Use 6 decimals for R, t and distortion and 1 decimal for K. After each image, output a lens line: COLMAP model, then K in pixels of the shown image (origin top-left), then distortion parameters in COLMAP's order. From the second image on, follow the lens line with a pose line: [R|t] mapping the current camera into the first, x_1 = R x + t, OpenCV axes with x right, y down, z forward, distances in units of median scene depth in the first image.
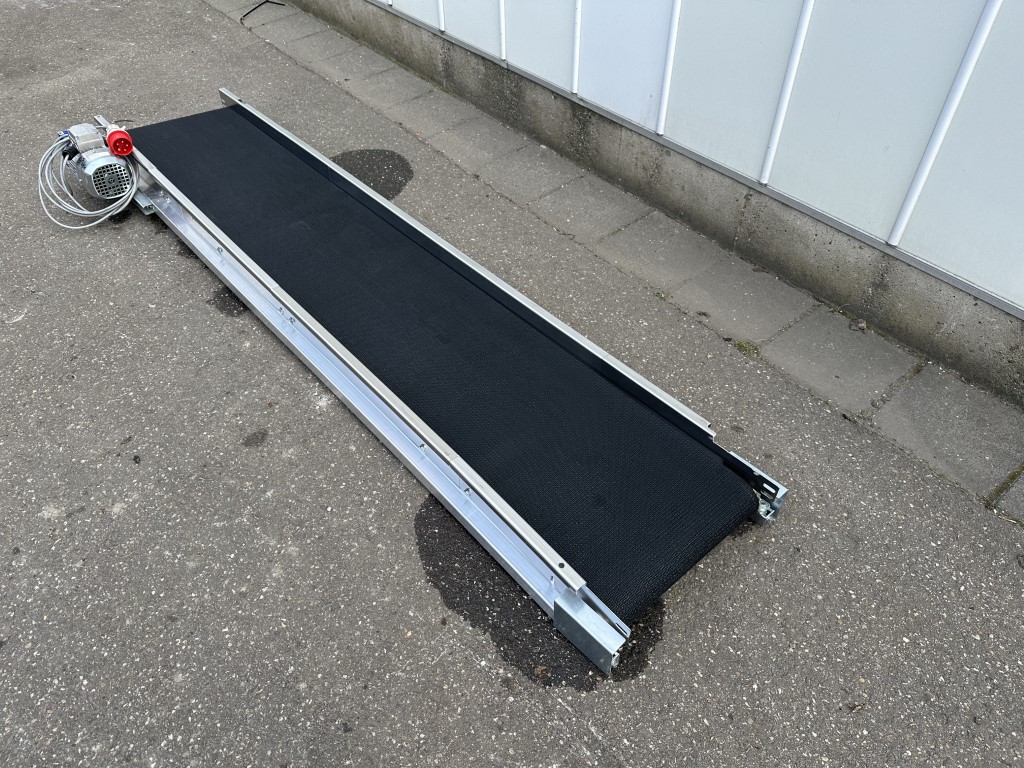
lens RADIAL K [[714.7, 0, 503.9], [0, 714.7, 387.9], [0, 0, 1]] dist [0.041674, -0.066764]
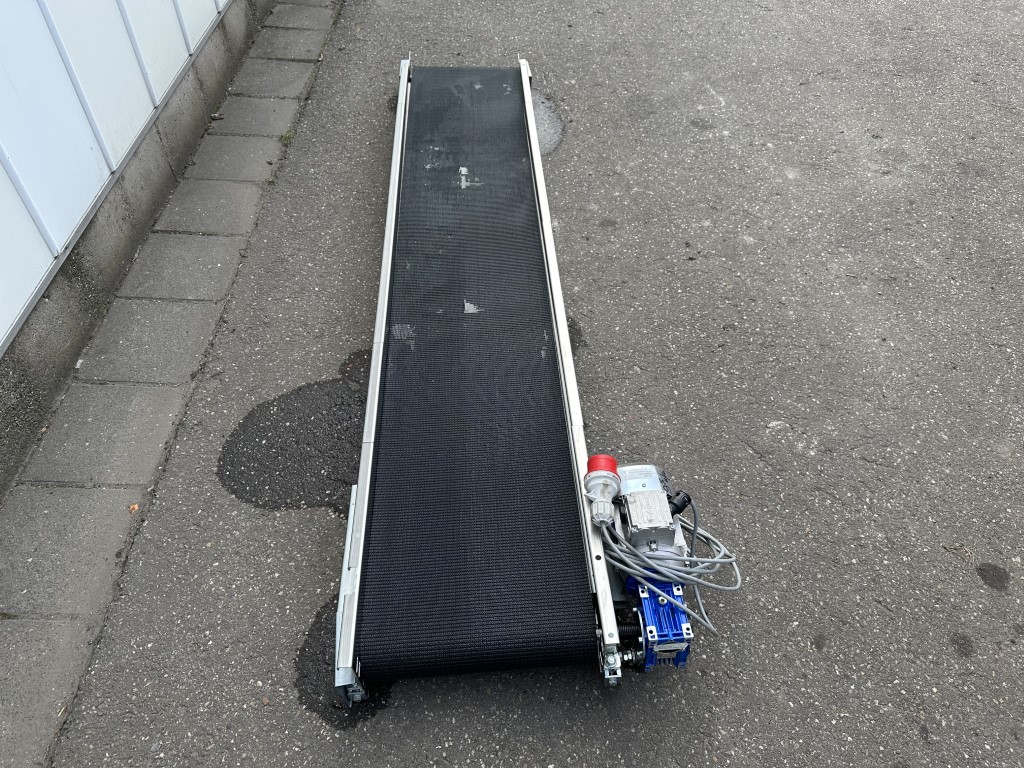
lens RADIAL K [[714.7, 0, 507.5], [0, 714.7, 385.3], [0, 0, 1]] dist [0.041674, -0.066764]
pose [[-0.786728, -0.454632, 0.417575, -0.926511], [0.440094, 0.061268, 0.895859, -1.252859], [-0.432871, 0.888569, 0.151880, 1.171308]]
